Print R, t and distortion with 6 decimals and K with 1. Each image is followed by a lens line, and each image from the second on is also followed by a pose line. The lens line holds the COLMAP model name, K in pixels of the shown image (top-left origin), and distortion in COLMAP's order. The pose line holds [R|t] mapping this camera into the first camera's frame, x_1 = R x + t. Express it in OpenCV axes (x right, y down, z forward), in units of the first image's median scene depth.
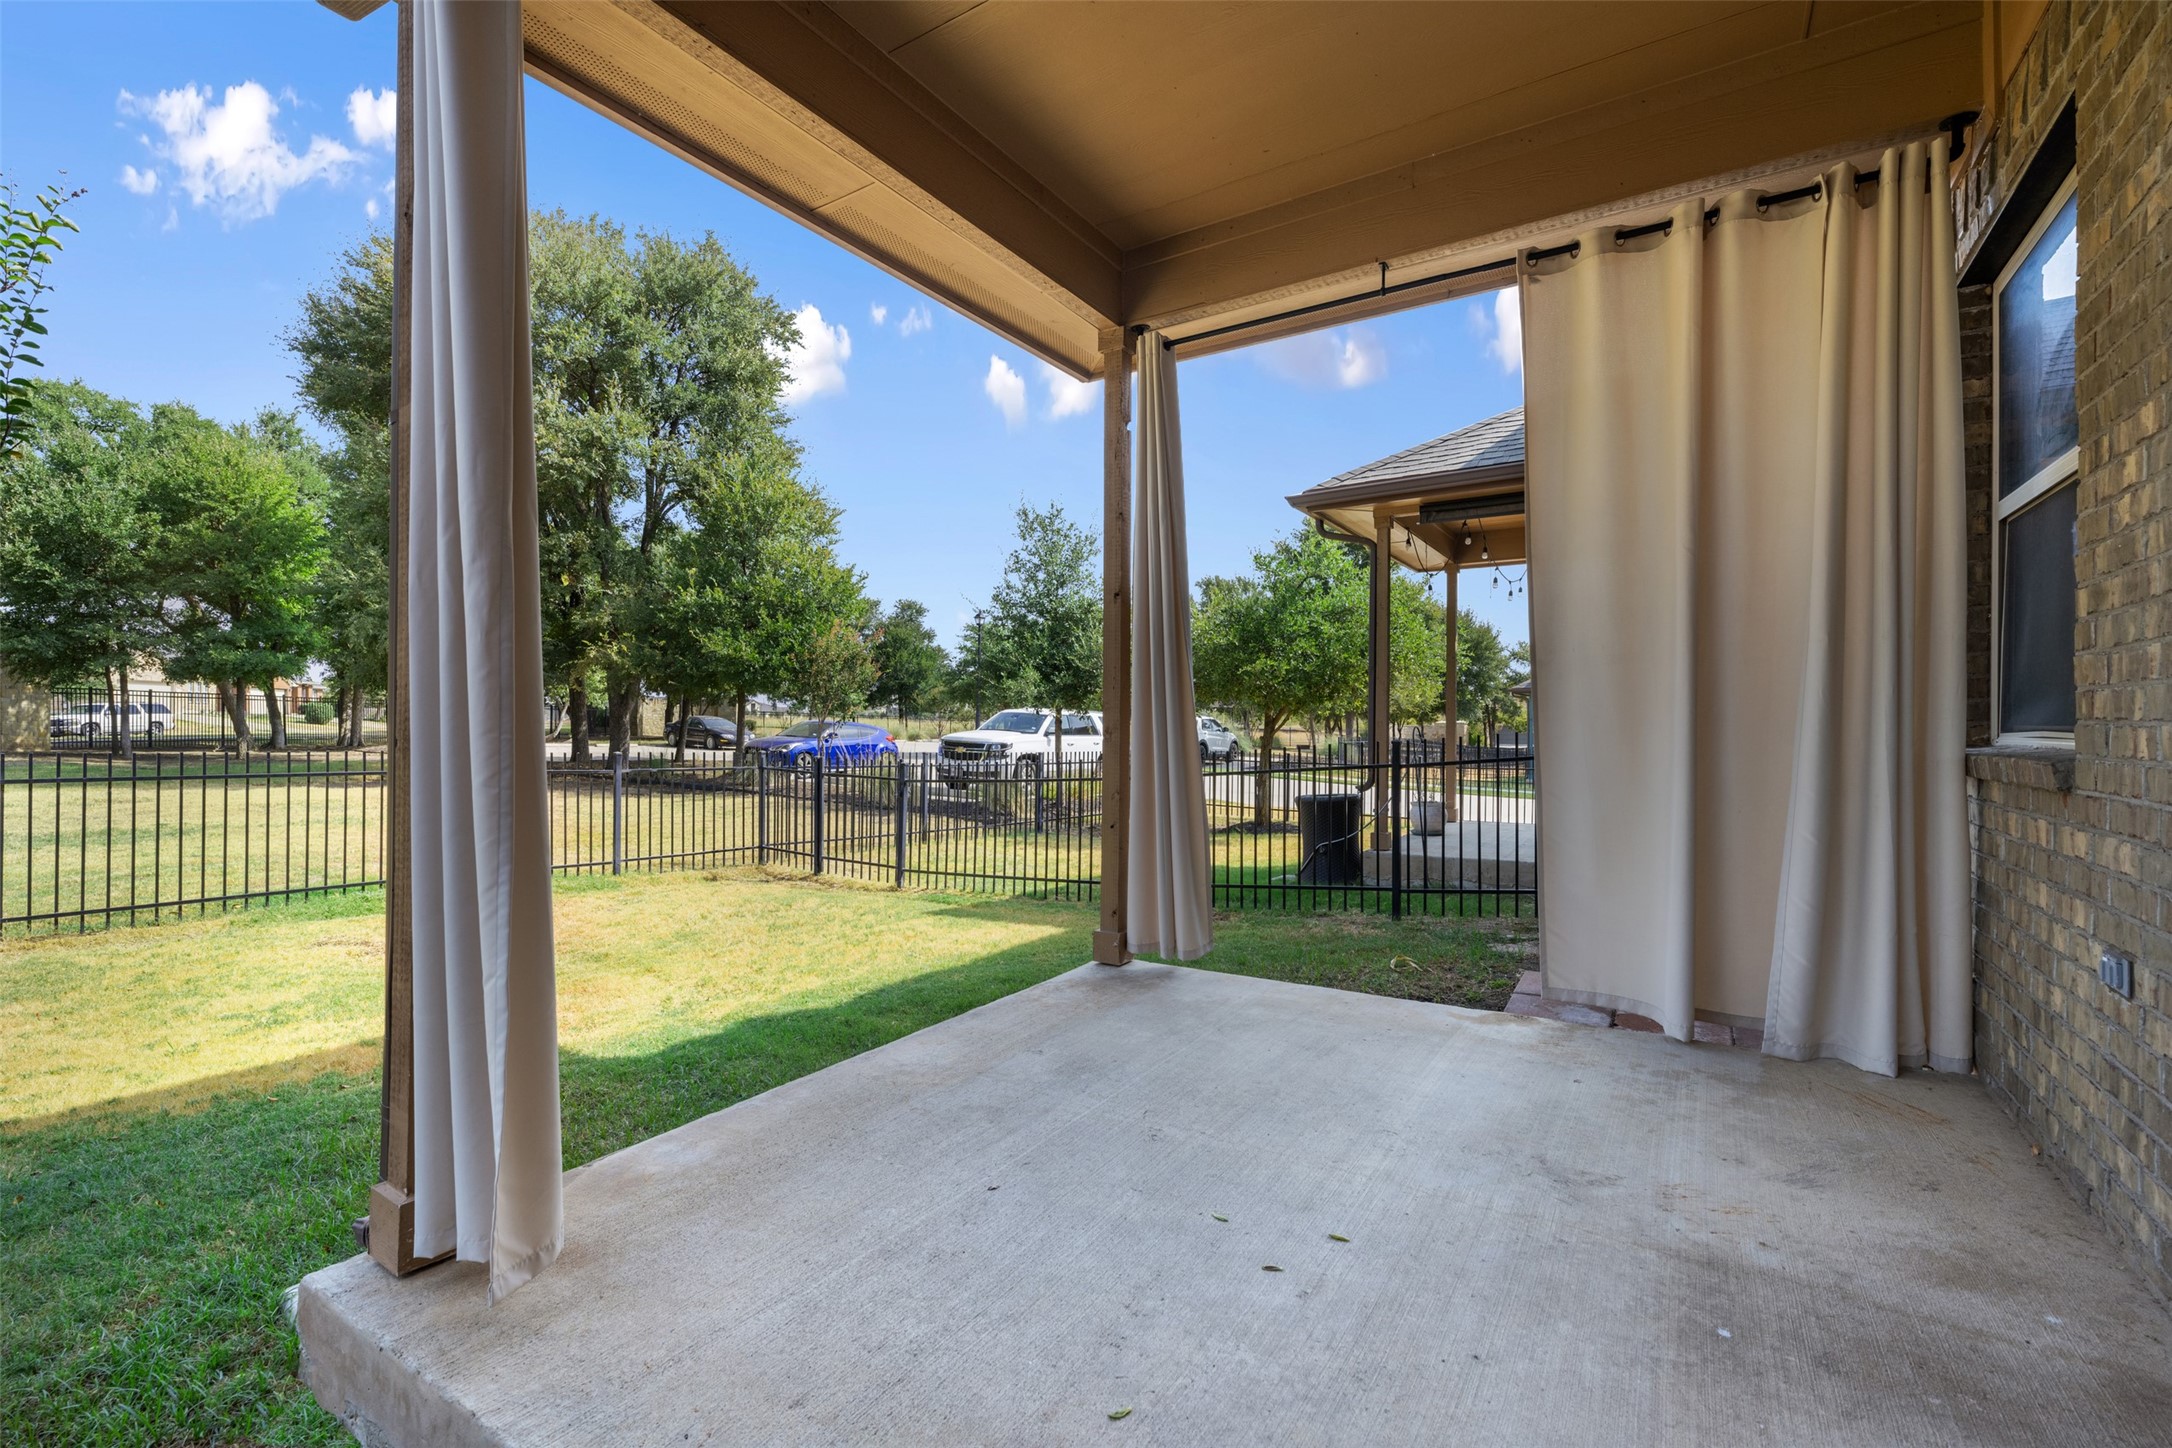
lens RADIAL K [[930.3, 0, 1086.0], [0, 930.3, 724.0], [0, 0, 1]] dist [0.002486, 0.000449]
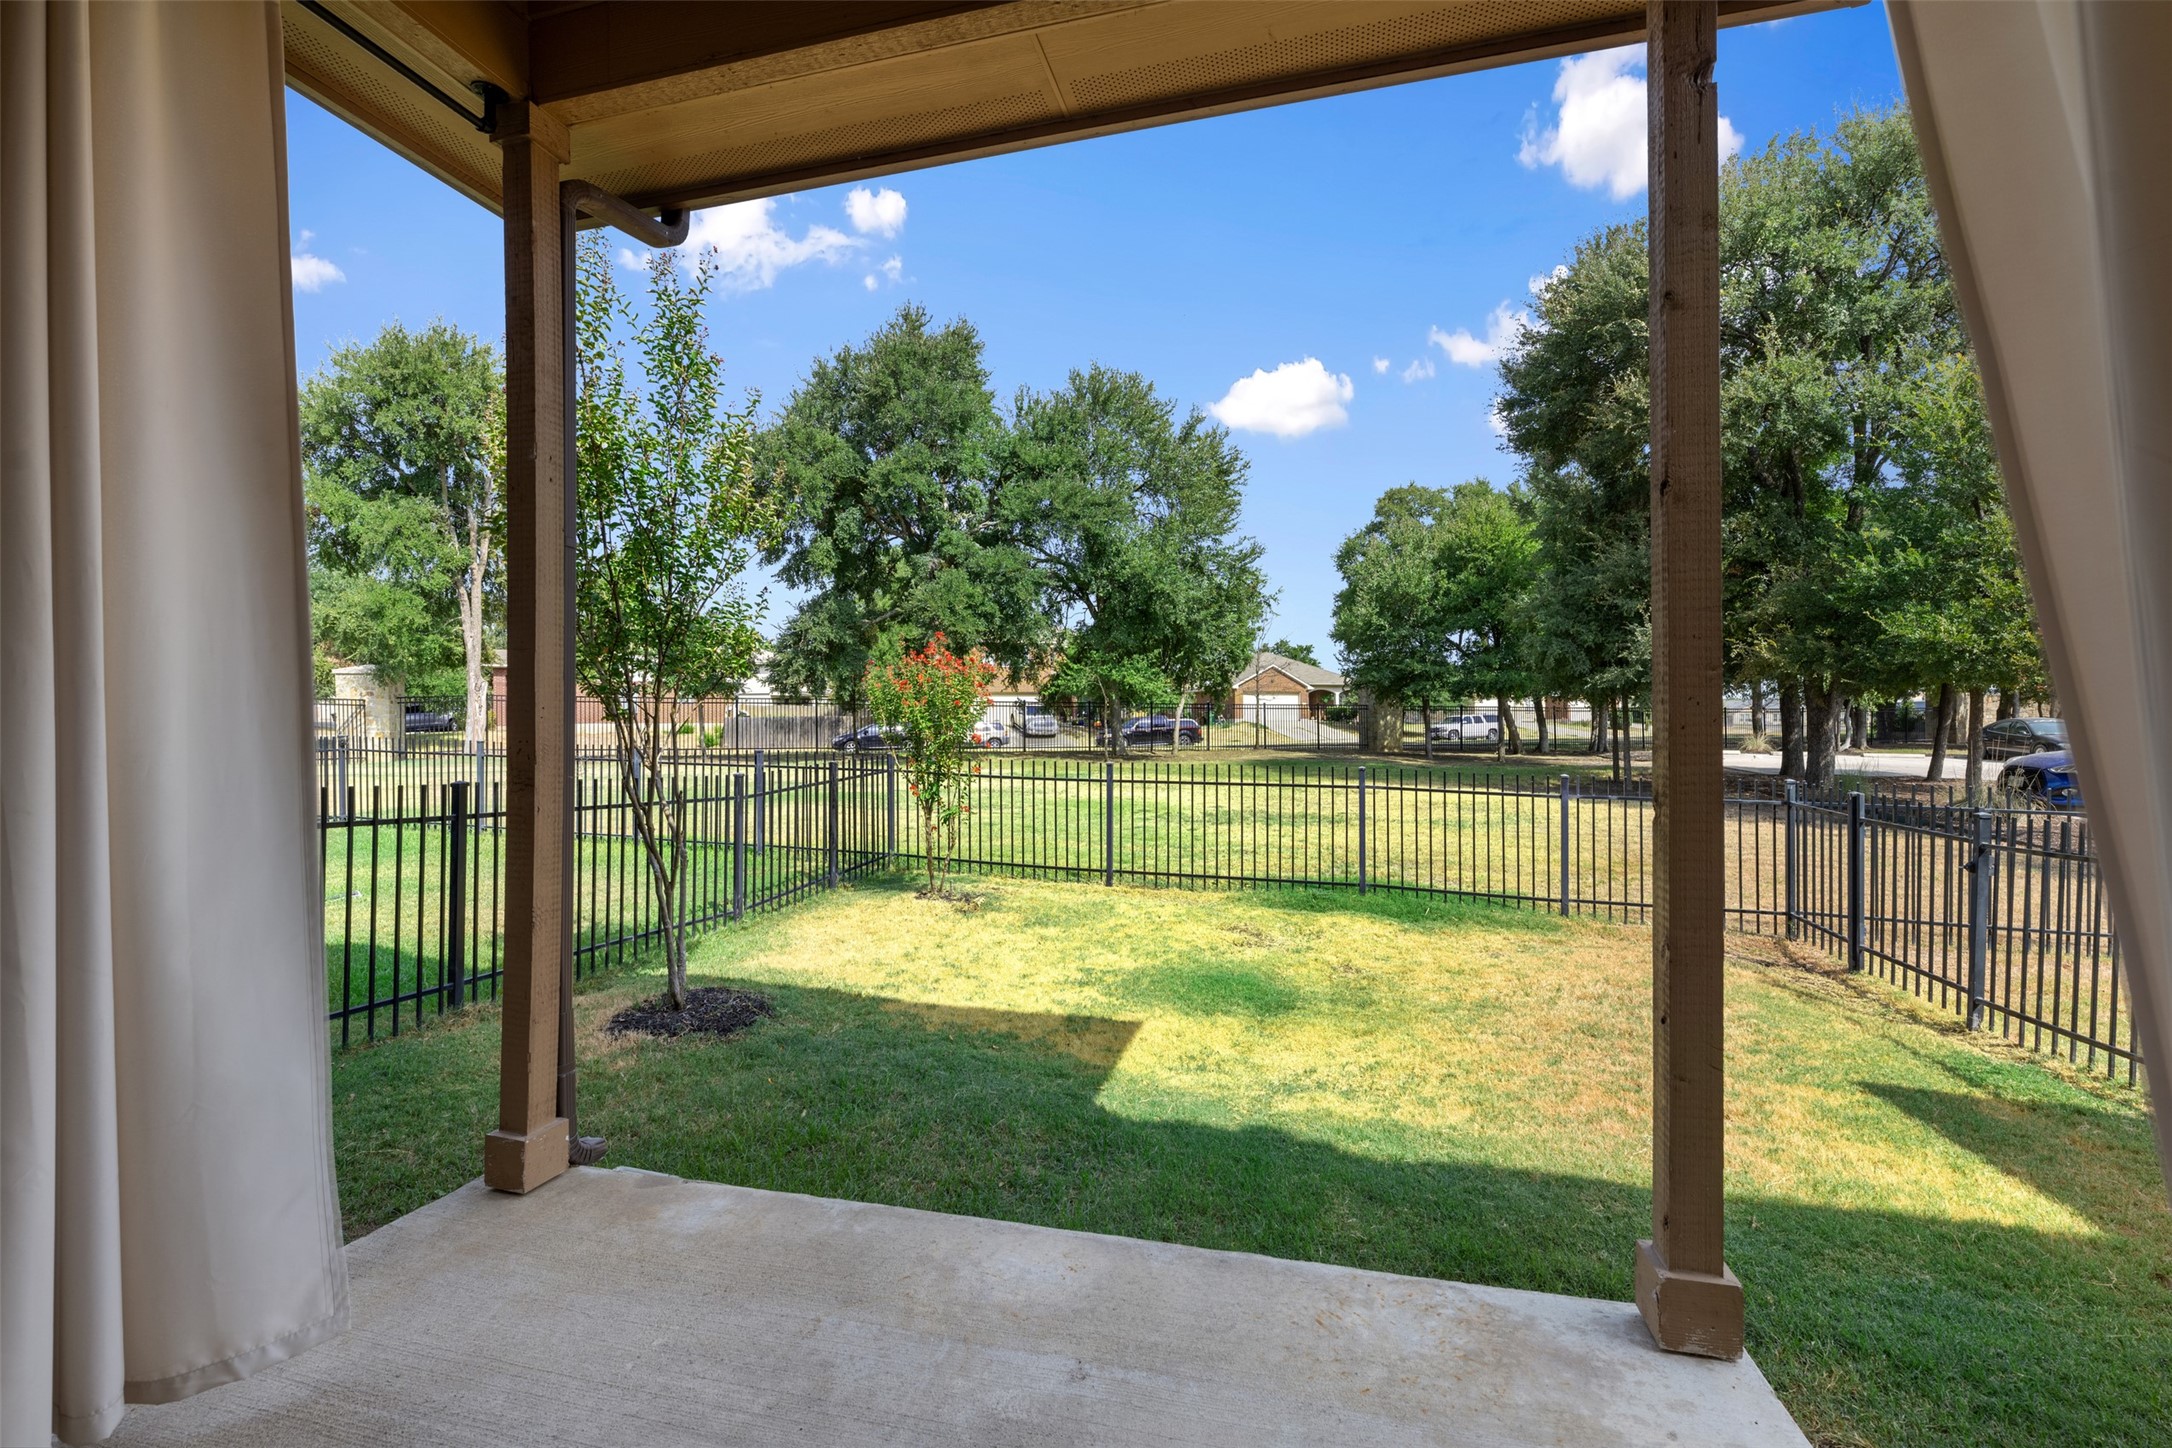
lens RADIAL K [[930.3, 0, 1086.0], [0, 930.3, 724.0], [0, 0, 1]] dist [0.002486, 0.000449]
pose [[0.322999, -0.009737, -0.946349, 0.156336], [0.006470, 0.999946, -0.008080, -0.011603], [0.946377, -0.003513, 0.323045, 0.263976]]
